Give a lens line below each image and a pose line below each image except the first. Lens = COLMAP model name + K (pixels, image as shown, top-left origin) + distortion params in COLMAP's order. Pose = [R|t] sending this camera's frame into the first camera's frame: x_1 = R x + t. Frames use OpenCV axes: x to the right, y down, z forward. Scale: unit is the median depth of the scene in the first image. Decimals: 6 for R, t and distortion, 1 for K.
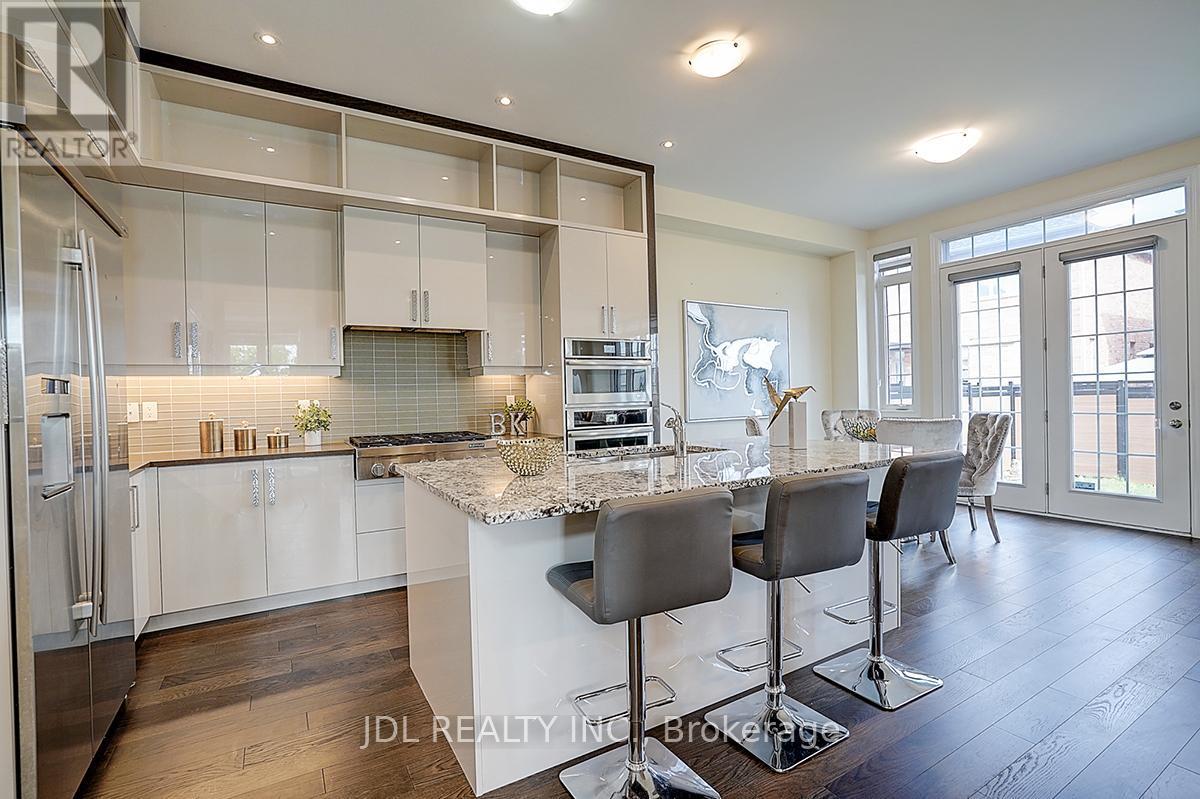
lens RADIAL K [[558.3, 0, 600.2], [0, 558.3, 396.0], [0, 0, 1]] dist [-0.041404, 0.010722]
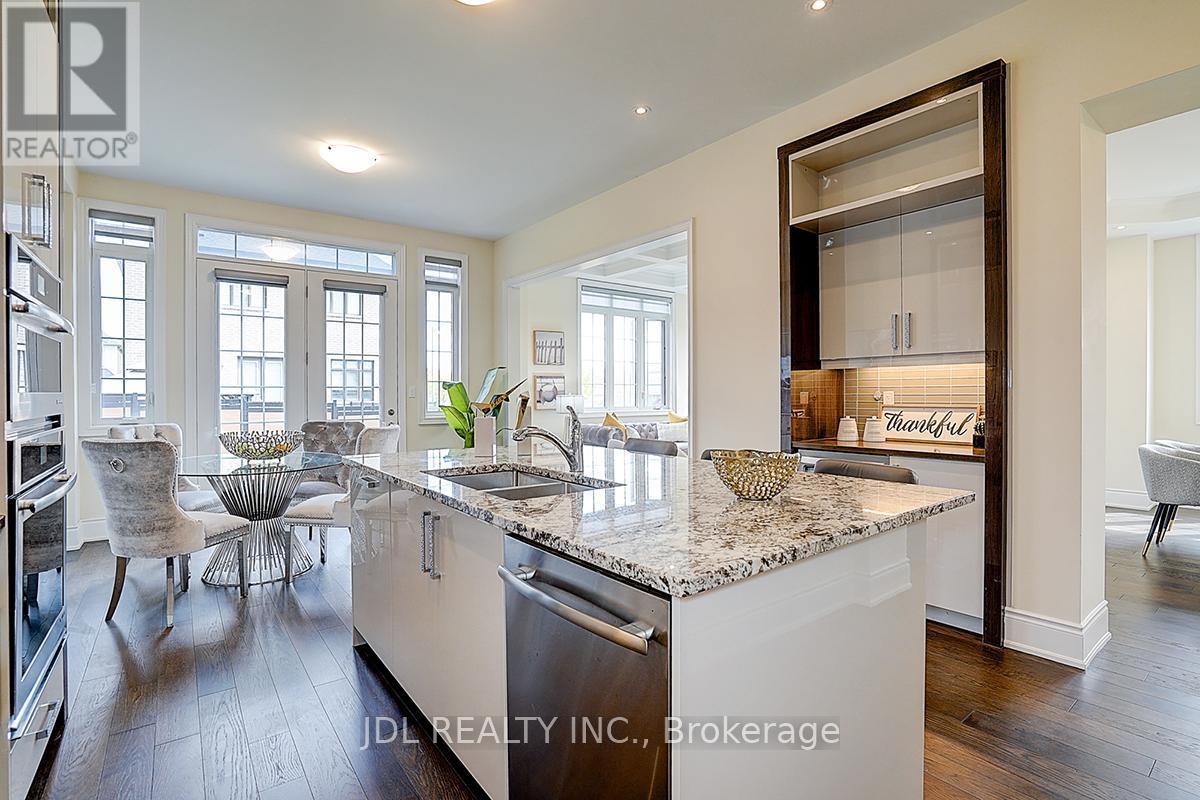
lens RADIAL K [[558.3, 0, 607.3], [0, 558.3, 403.5], [0, 0, 1]] dist [-0.041404, 0.010722]
pose [[-0.126651, 0.010324, 0.991894, -0.348826], [0.007894, 0.999925, -0.009399, 0.011189], [-0.991916, 0.006639, -0.126723, 0.526287]]
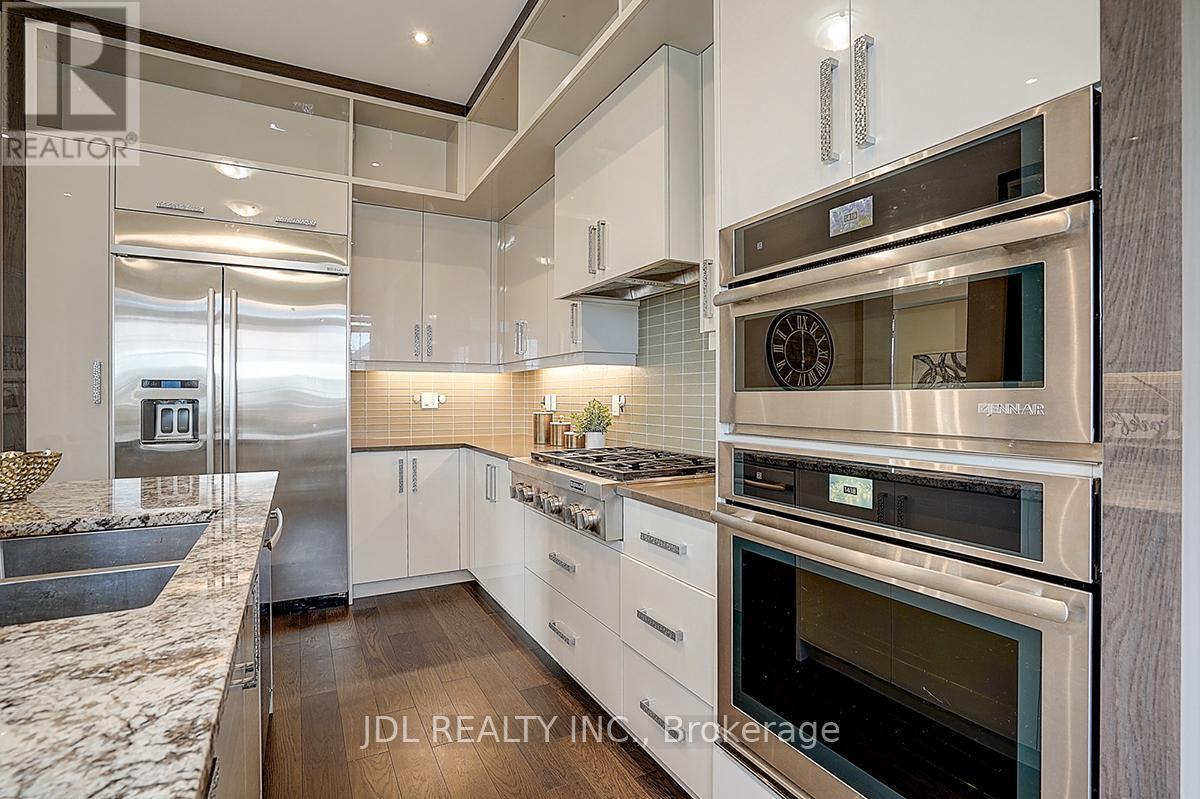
lens RADIAL K [[586.4, 0, 607.5], [0, 586.4, 395.2], [0, 0, 1]] dist [-0.000521, 0.000633]
pose [[-0.053386, 0.020778, -0.998358, 0.234008], [-0.000508, 0.999783, 0.020834, -0.007263], [0.998574, 0.001620, -0.053363, 0.736080]]
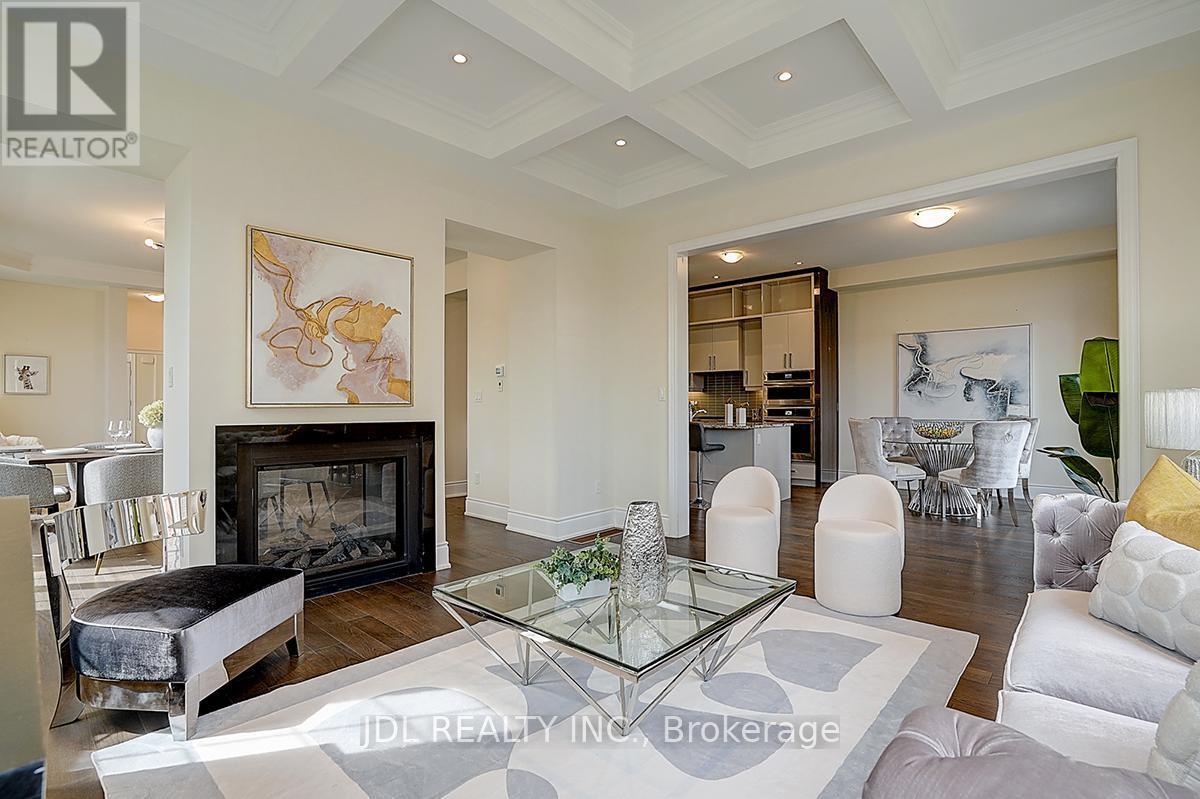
lens RADIAL K [[558.3, 0, 603.5], [0, 558.3, 404.0], [0, 0, 1]] dist [-0.041404, 0.010722]
pose [[0.270020, 0.016212, -0.962718, 1.344791], [-0.008585, 0.999859, 0.014430, -0.009846], [0.962816, 0.004368, 0.270122, -0.085504]]
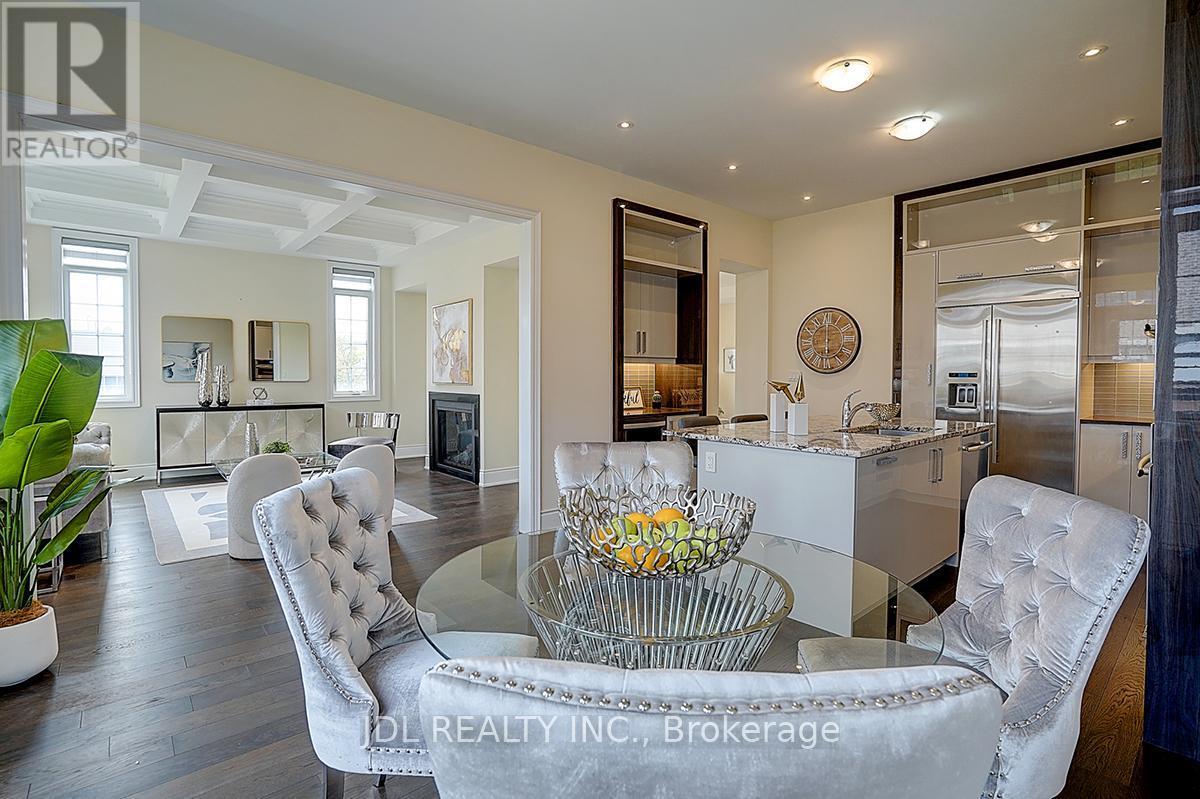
lens RADIAL K [[558.3, 0, 601.3], [0, 558.3, 392.7], [0, 0, 1]] dist [-0.041404, 0.010722]
pose [[-0.982241, 0.025818, -0.185841, 0.513243], [0.018978, 0.999079, 0.038496, -0.025990], [0.186663, 0.034286, -0.981826, 1.143864]]
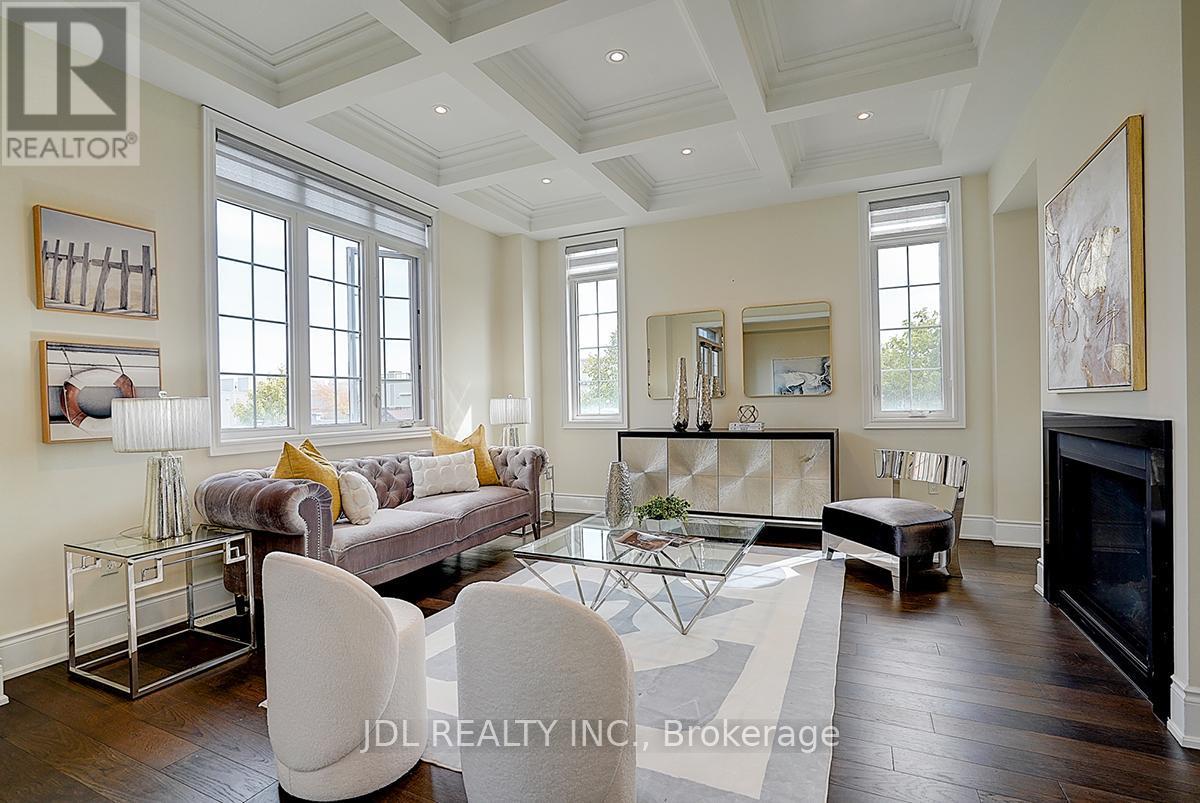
lens RADIAL K [[558.3, 0, 604.1], [0, 558.3, 407.3], [0, 0, 1]] dist [-0.041404, 0.010722]
pose [[-0.566391, 0.027802, 0.823668, 0.463393], [0.033928, 0.999370, -0.010402, 0.002451], [-0.823438, 0.022054, -0.566978, 0.390493]]
